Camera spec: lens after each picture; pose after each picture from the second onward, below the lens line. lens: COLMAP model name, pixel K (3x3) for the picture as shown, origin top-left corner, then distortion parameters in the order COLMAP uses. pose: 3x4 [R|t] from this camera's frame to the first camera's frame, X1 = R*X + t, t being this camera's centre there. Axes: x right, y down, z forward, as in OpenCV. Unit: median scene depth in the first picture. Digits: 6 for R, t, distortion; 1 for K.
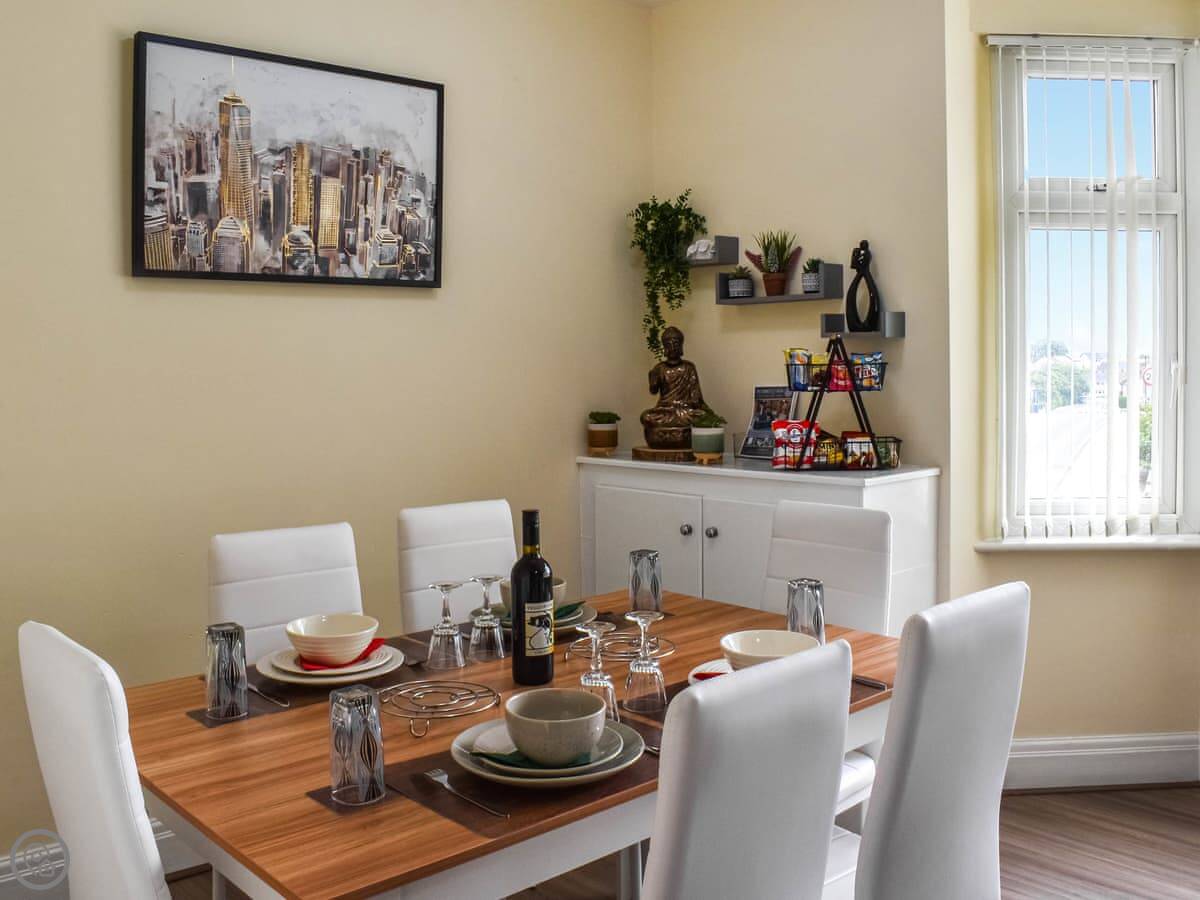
lens RADIAL K [[1118.8, 0, 581.7], [0, 1118.8, 413.4], [0, 0, 1]] dist [-0.077103, 0.000000]
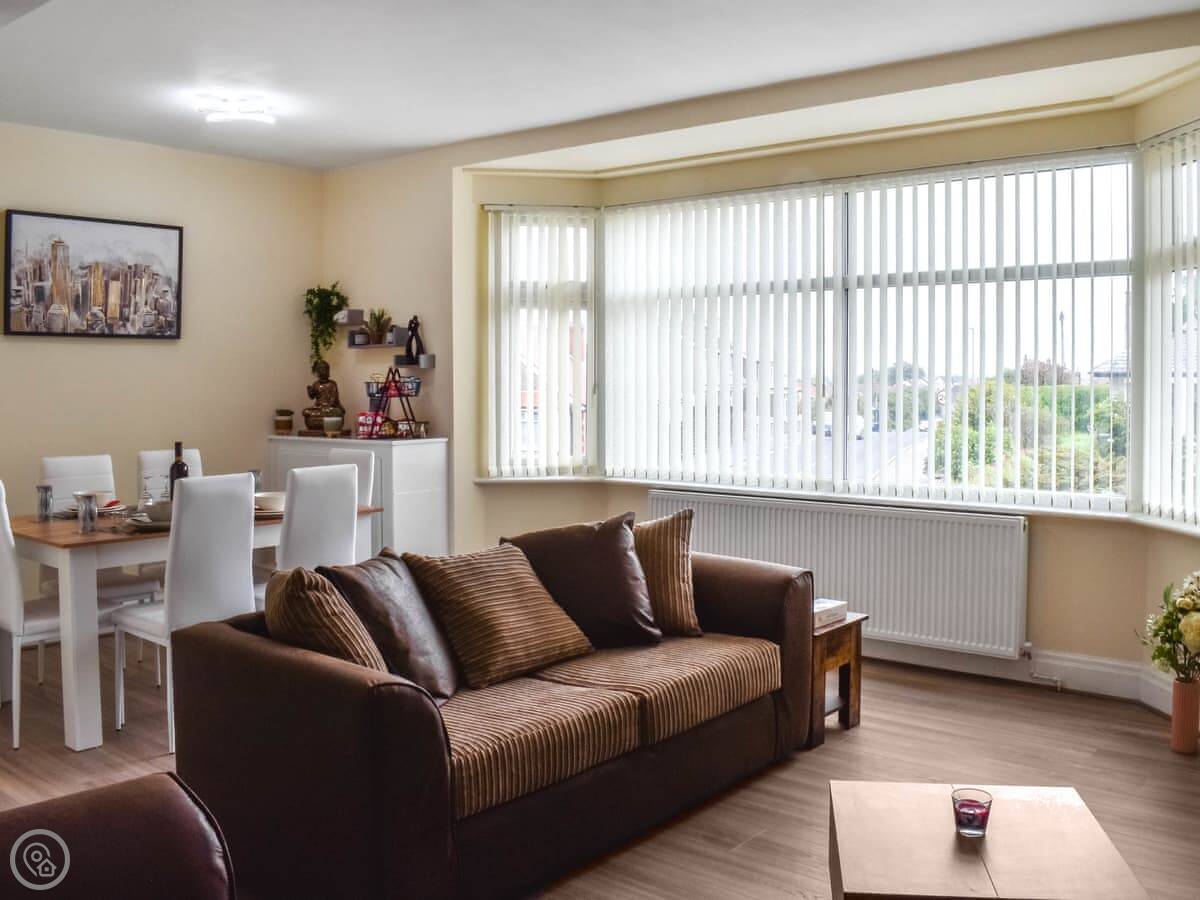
lens RADIAL K [[1118.8, 0, 628.0], [0, 1118.8, 412.5], [0, 0, 1]] dist [-0.077103, 0.000000]
pose [[0.989551, 0.003072, 0.144153, 0.352678], [-0.000443, 0.999833, -0.018260, 0.040846], [-0.144185, 0.018006, 0.989387, -0.921265]]
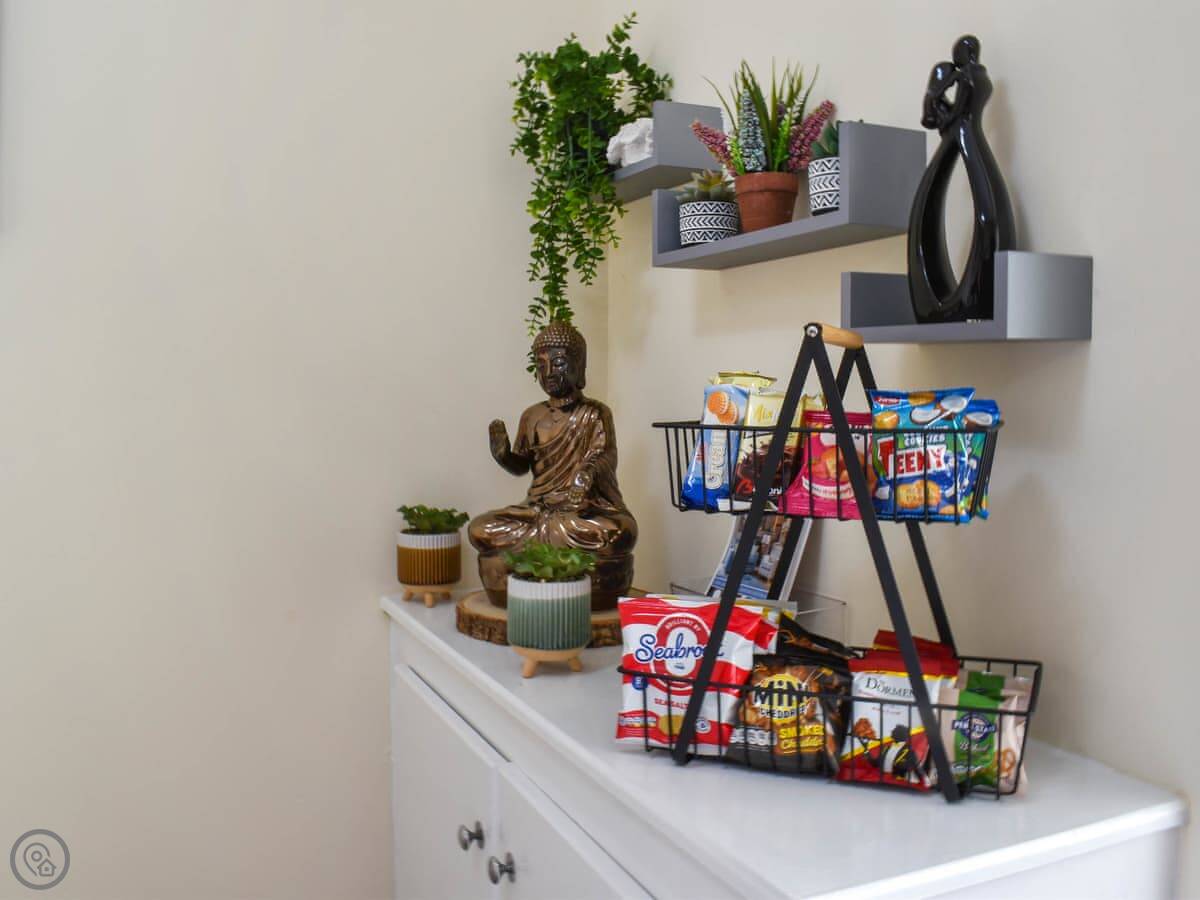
lens RADIAL K [[1118.8, 0, 544.3], [0, 1118.8, 437.3], [0, 0, 1]] dist [-0.077103, 0.000000]
pose [[0.937045, 0.022577, -0.348477, 0.264488], [-0.020051, 0.999740, 0.010852, -0.043501], [0.348631, -0.003181, 0.937255, 0.689643]]
